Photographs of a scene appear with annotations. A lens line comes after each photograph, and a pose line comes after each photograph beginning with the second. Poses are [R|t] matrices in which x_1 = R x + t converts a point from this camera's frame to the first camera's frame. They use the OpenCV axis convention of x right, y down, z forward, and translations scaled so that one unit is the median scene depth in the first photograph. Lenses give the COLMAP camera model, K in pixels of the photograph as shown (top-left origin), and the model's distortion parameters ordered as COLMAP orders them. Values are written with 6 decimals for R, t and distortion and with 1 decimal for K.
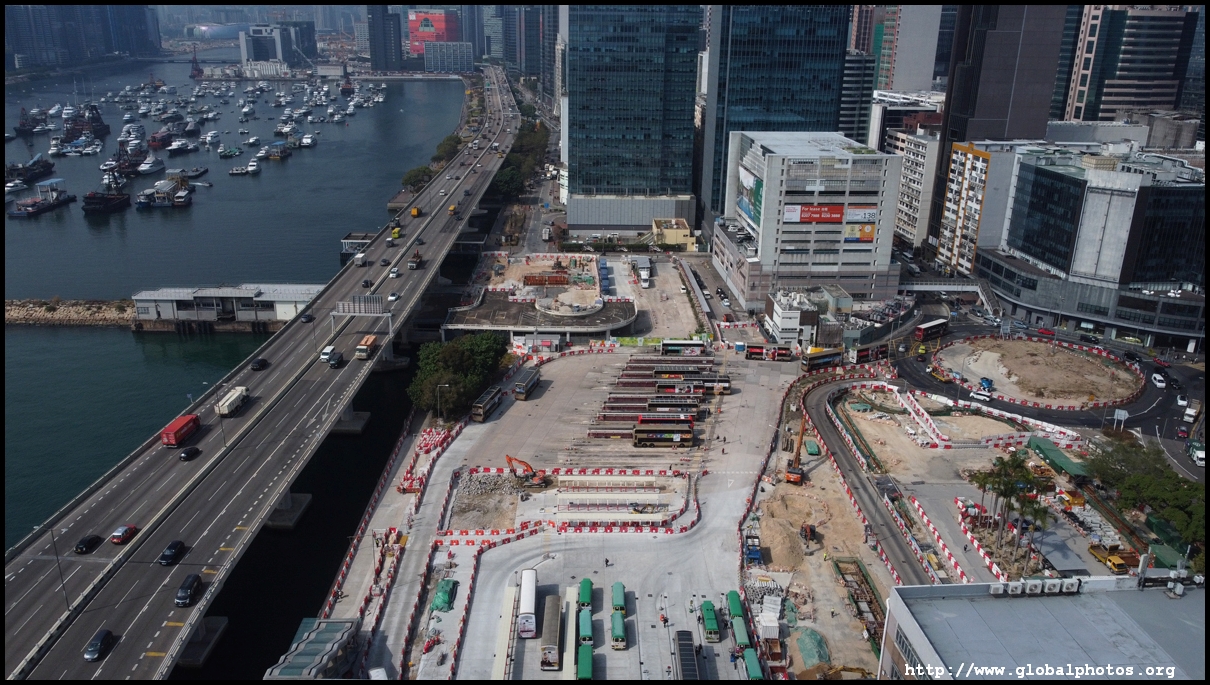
lens RADIAL K [[921.9, 0, 603.2], [0, 921.9, 342.9], [0, 0, 1]] dist [-0.002804, 0.002744]
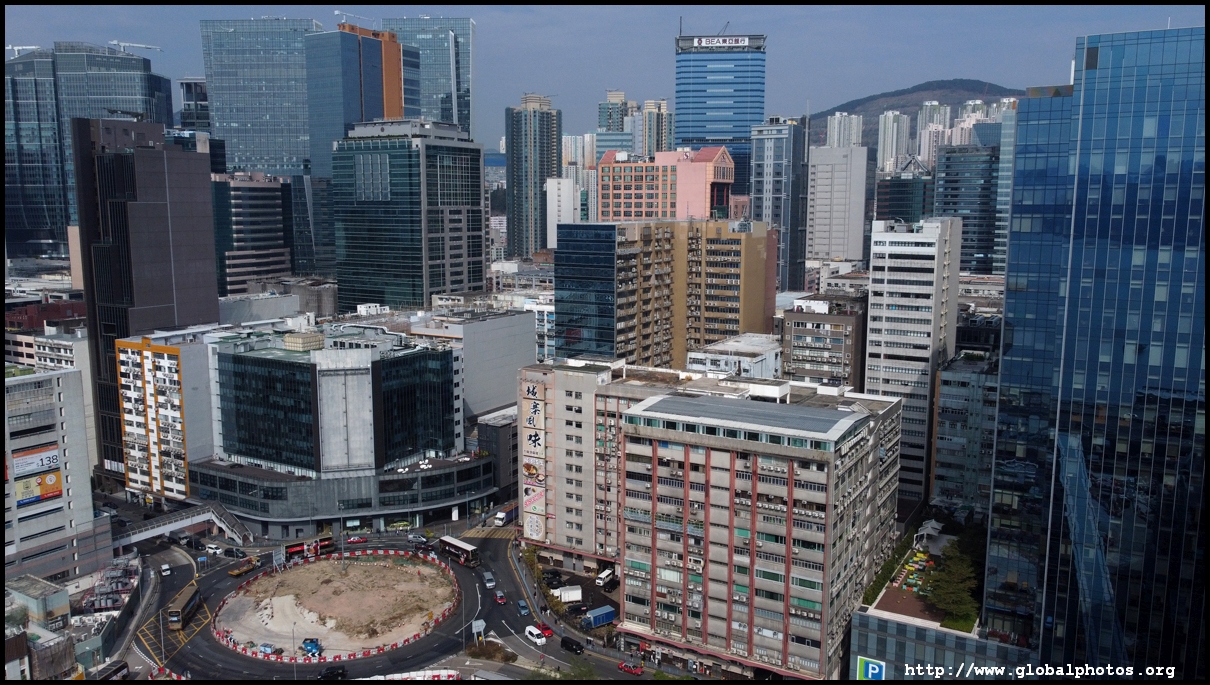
lens RADIAL K [[921.9, 0, 603.7], [0, 921.9, 342.3], [0, 0, 1]] dist [-0.002804, 0.002744]
pose [[0.566804, -0.136448, 0.812475, -0.022691], [0.279482, 0.959555, -0.033826, -0.083584], [-0.774999, 0.246245, 0.582014, 0.257415]]
